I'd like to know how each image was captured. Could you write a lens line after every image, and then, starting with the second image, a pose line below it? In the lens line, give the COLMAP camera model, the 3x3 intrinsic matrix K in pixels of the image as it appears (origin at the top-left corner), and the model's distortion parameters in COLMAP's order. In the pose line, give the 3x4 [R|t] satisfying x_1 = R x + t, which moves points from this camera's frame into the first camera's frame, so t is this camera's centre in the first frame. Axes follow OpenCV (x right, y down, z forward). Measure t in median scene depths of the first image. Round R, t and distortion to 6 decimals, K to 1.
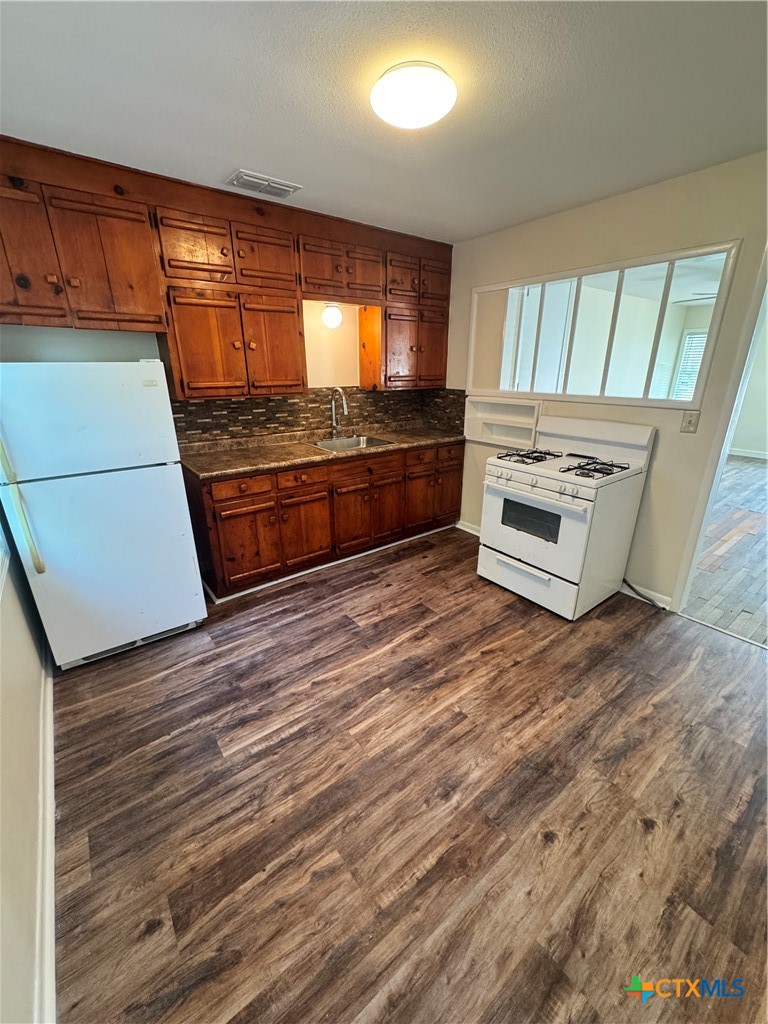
lens RADIAL K [[408.8, 0, 384.0], [0, 408.8, 512.0], [0, 0, 1]] dist [-0.004125, 0.000358]
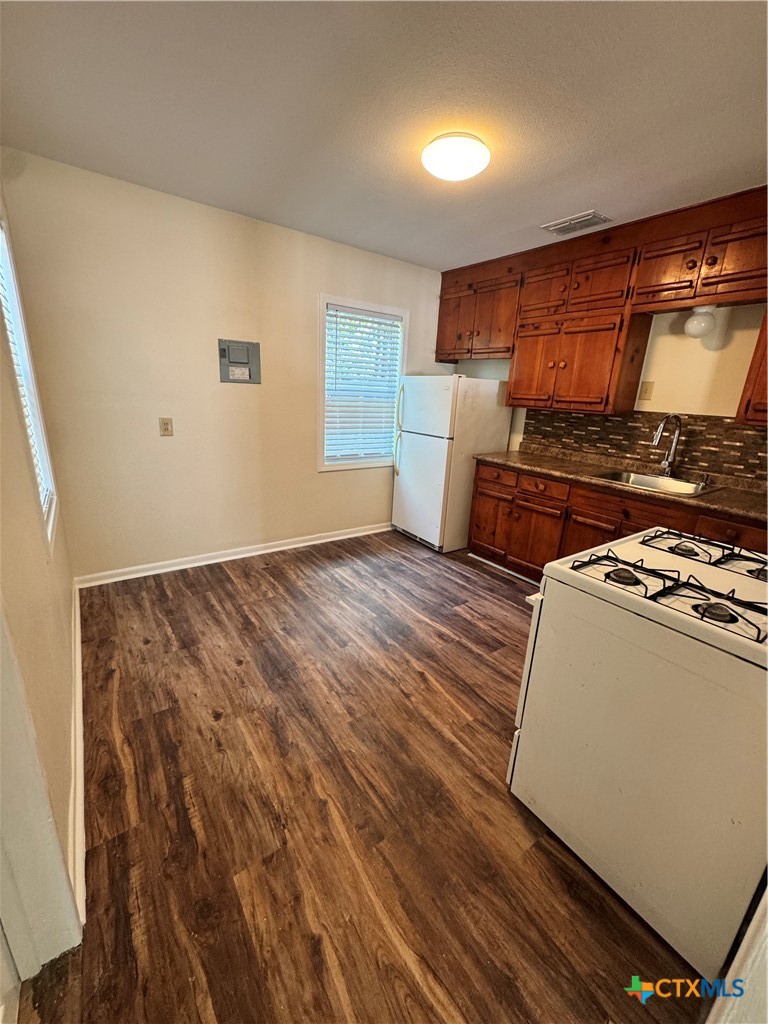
lens RADIAL K [[408.8, 0, 384.0], [0, 408.8, 512.0], [0, 0, 1]] dist [-0.004125, 0.000358]
pose [[-0.036108, 0.286648, -0.957355, 1.129997], [-0.381960, 0.881288, 0.278278, -0.223930], [0.923473, 0.375719, 0.077667, 0.780478]]
